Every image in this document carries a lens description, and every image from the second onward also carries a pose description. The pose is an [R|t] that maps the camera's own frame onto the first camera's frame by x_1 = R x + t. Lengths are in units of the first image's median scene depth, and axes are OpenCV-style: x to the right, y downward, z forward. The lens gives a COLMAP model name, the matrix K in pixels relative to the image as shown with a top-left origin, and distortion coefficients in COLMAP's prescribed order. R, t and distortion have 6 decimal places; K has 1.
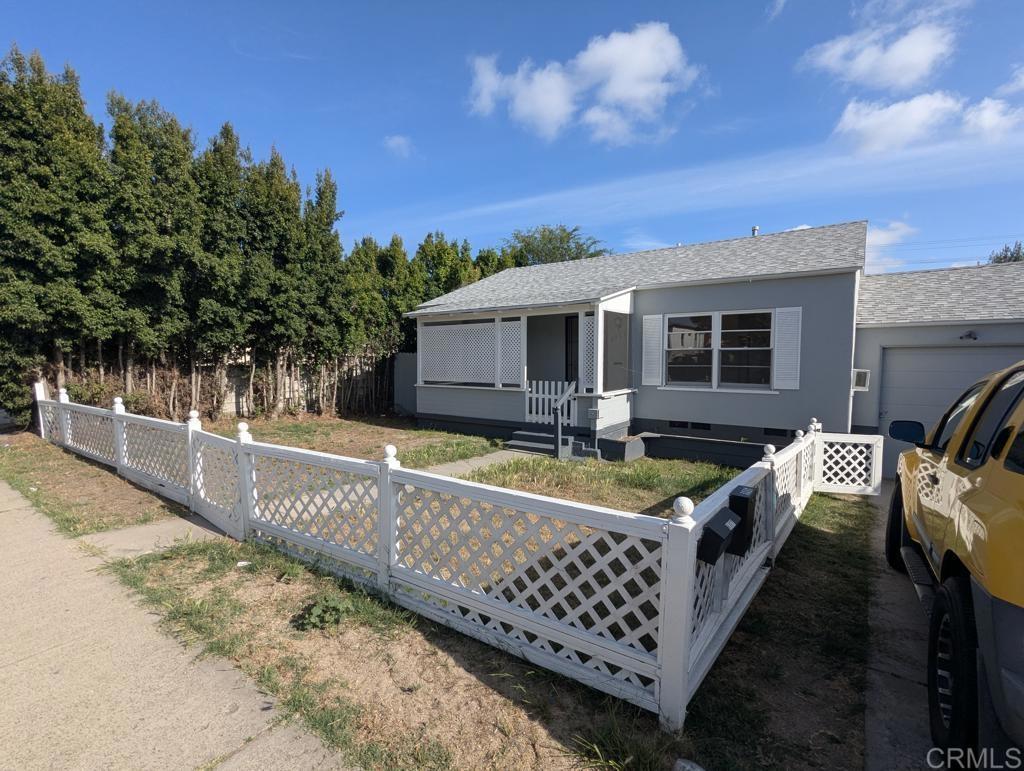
lens RADIAL K [[486.7, 0, 504.3], [0, 486.7, 390.9], [0, 0, 1]] dist [-0.004946, 0.002958]
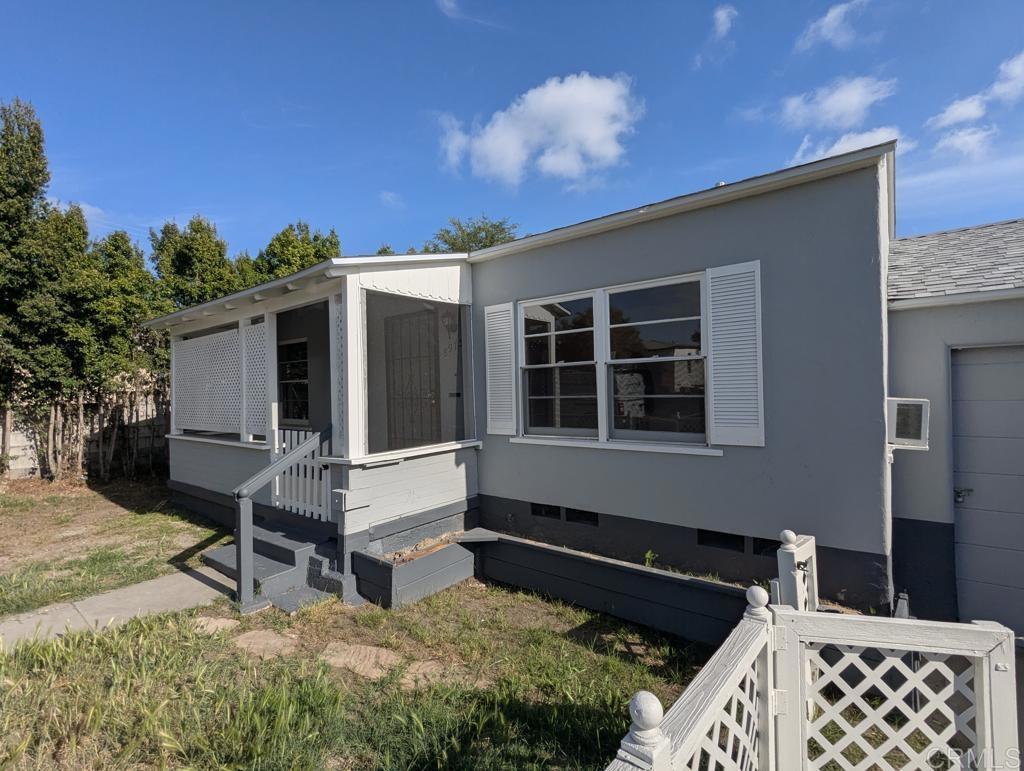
lens RADIAL K [[486.7, 0, 505.7], [0, 486.7, 387.7], [0, 0, 1]] dist [-0.004946, 0.002958]
pose [[0.999123, -0.018692, -0.037472, 0.367895], [0.015721, 0.996823, -0.078080, -0.023740], [0.038813, 0.077422, 0.996243, 0.518804]]
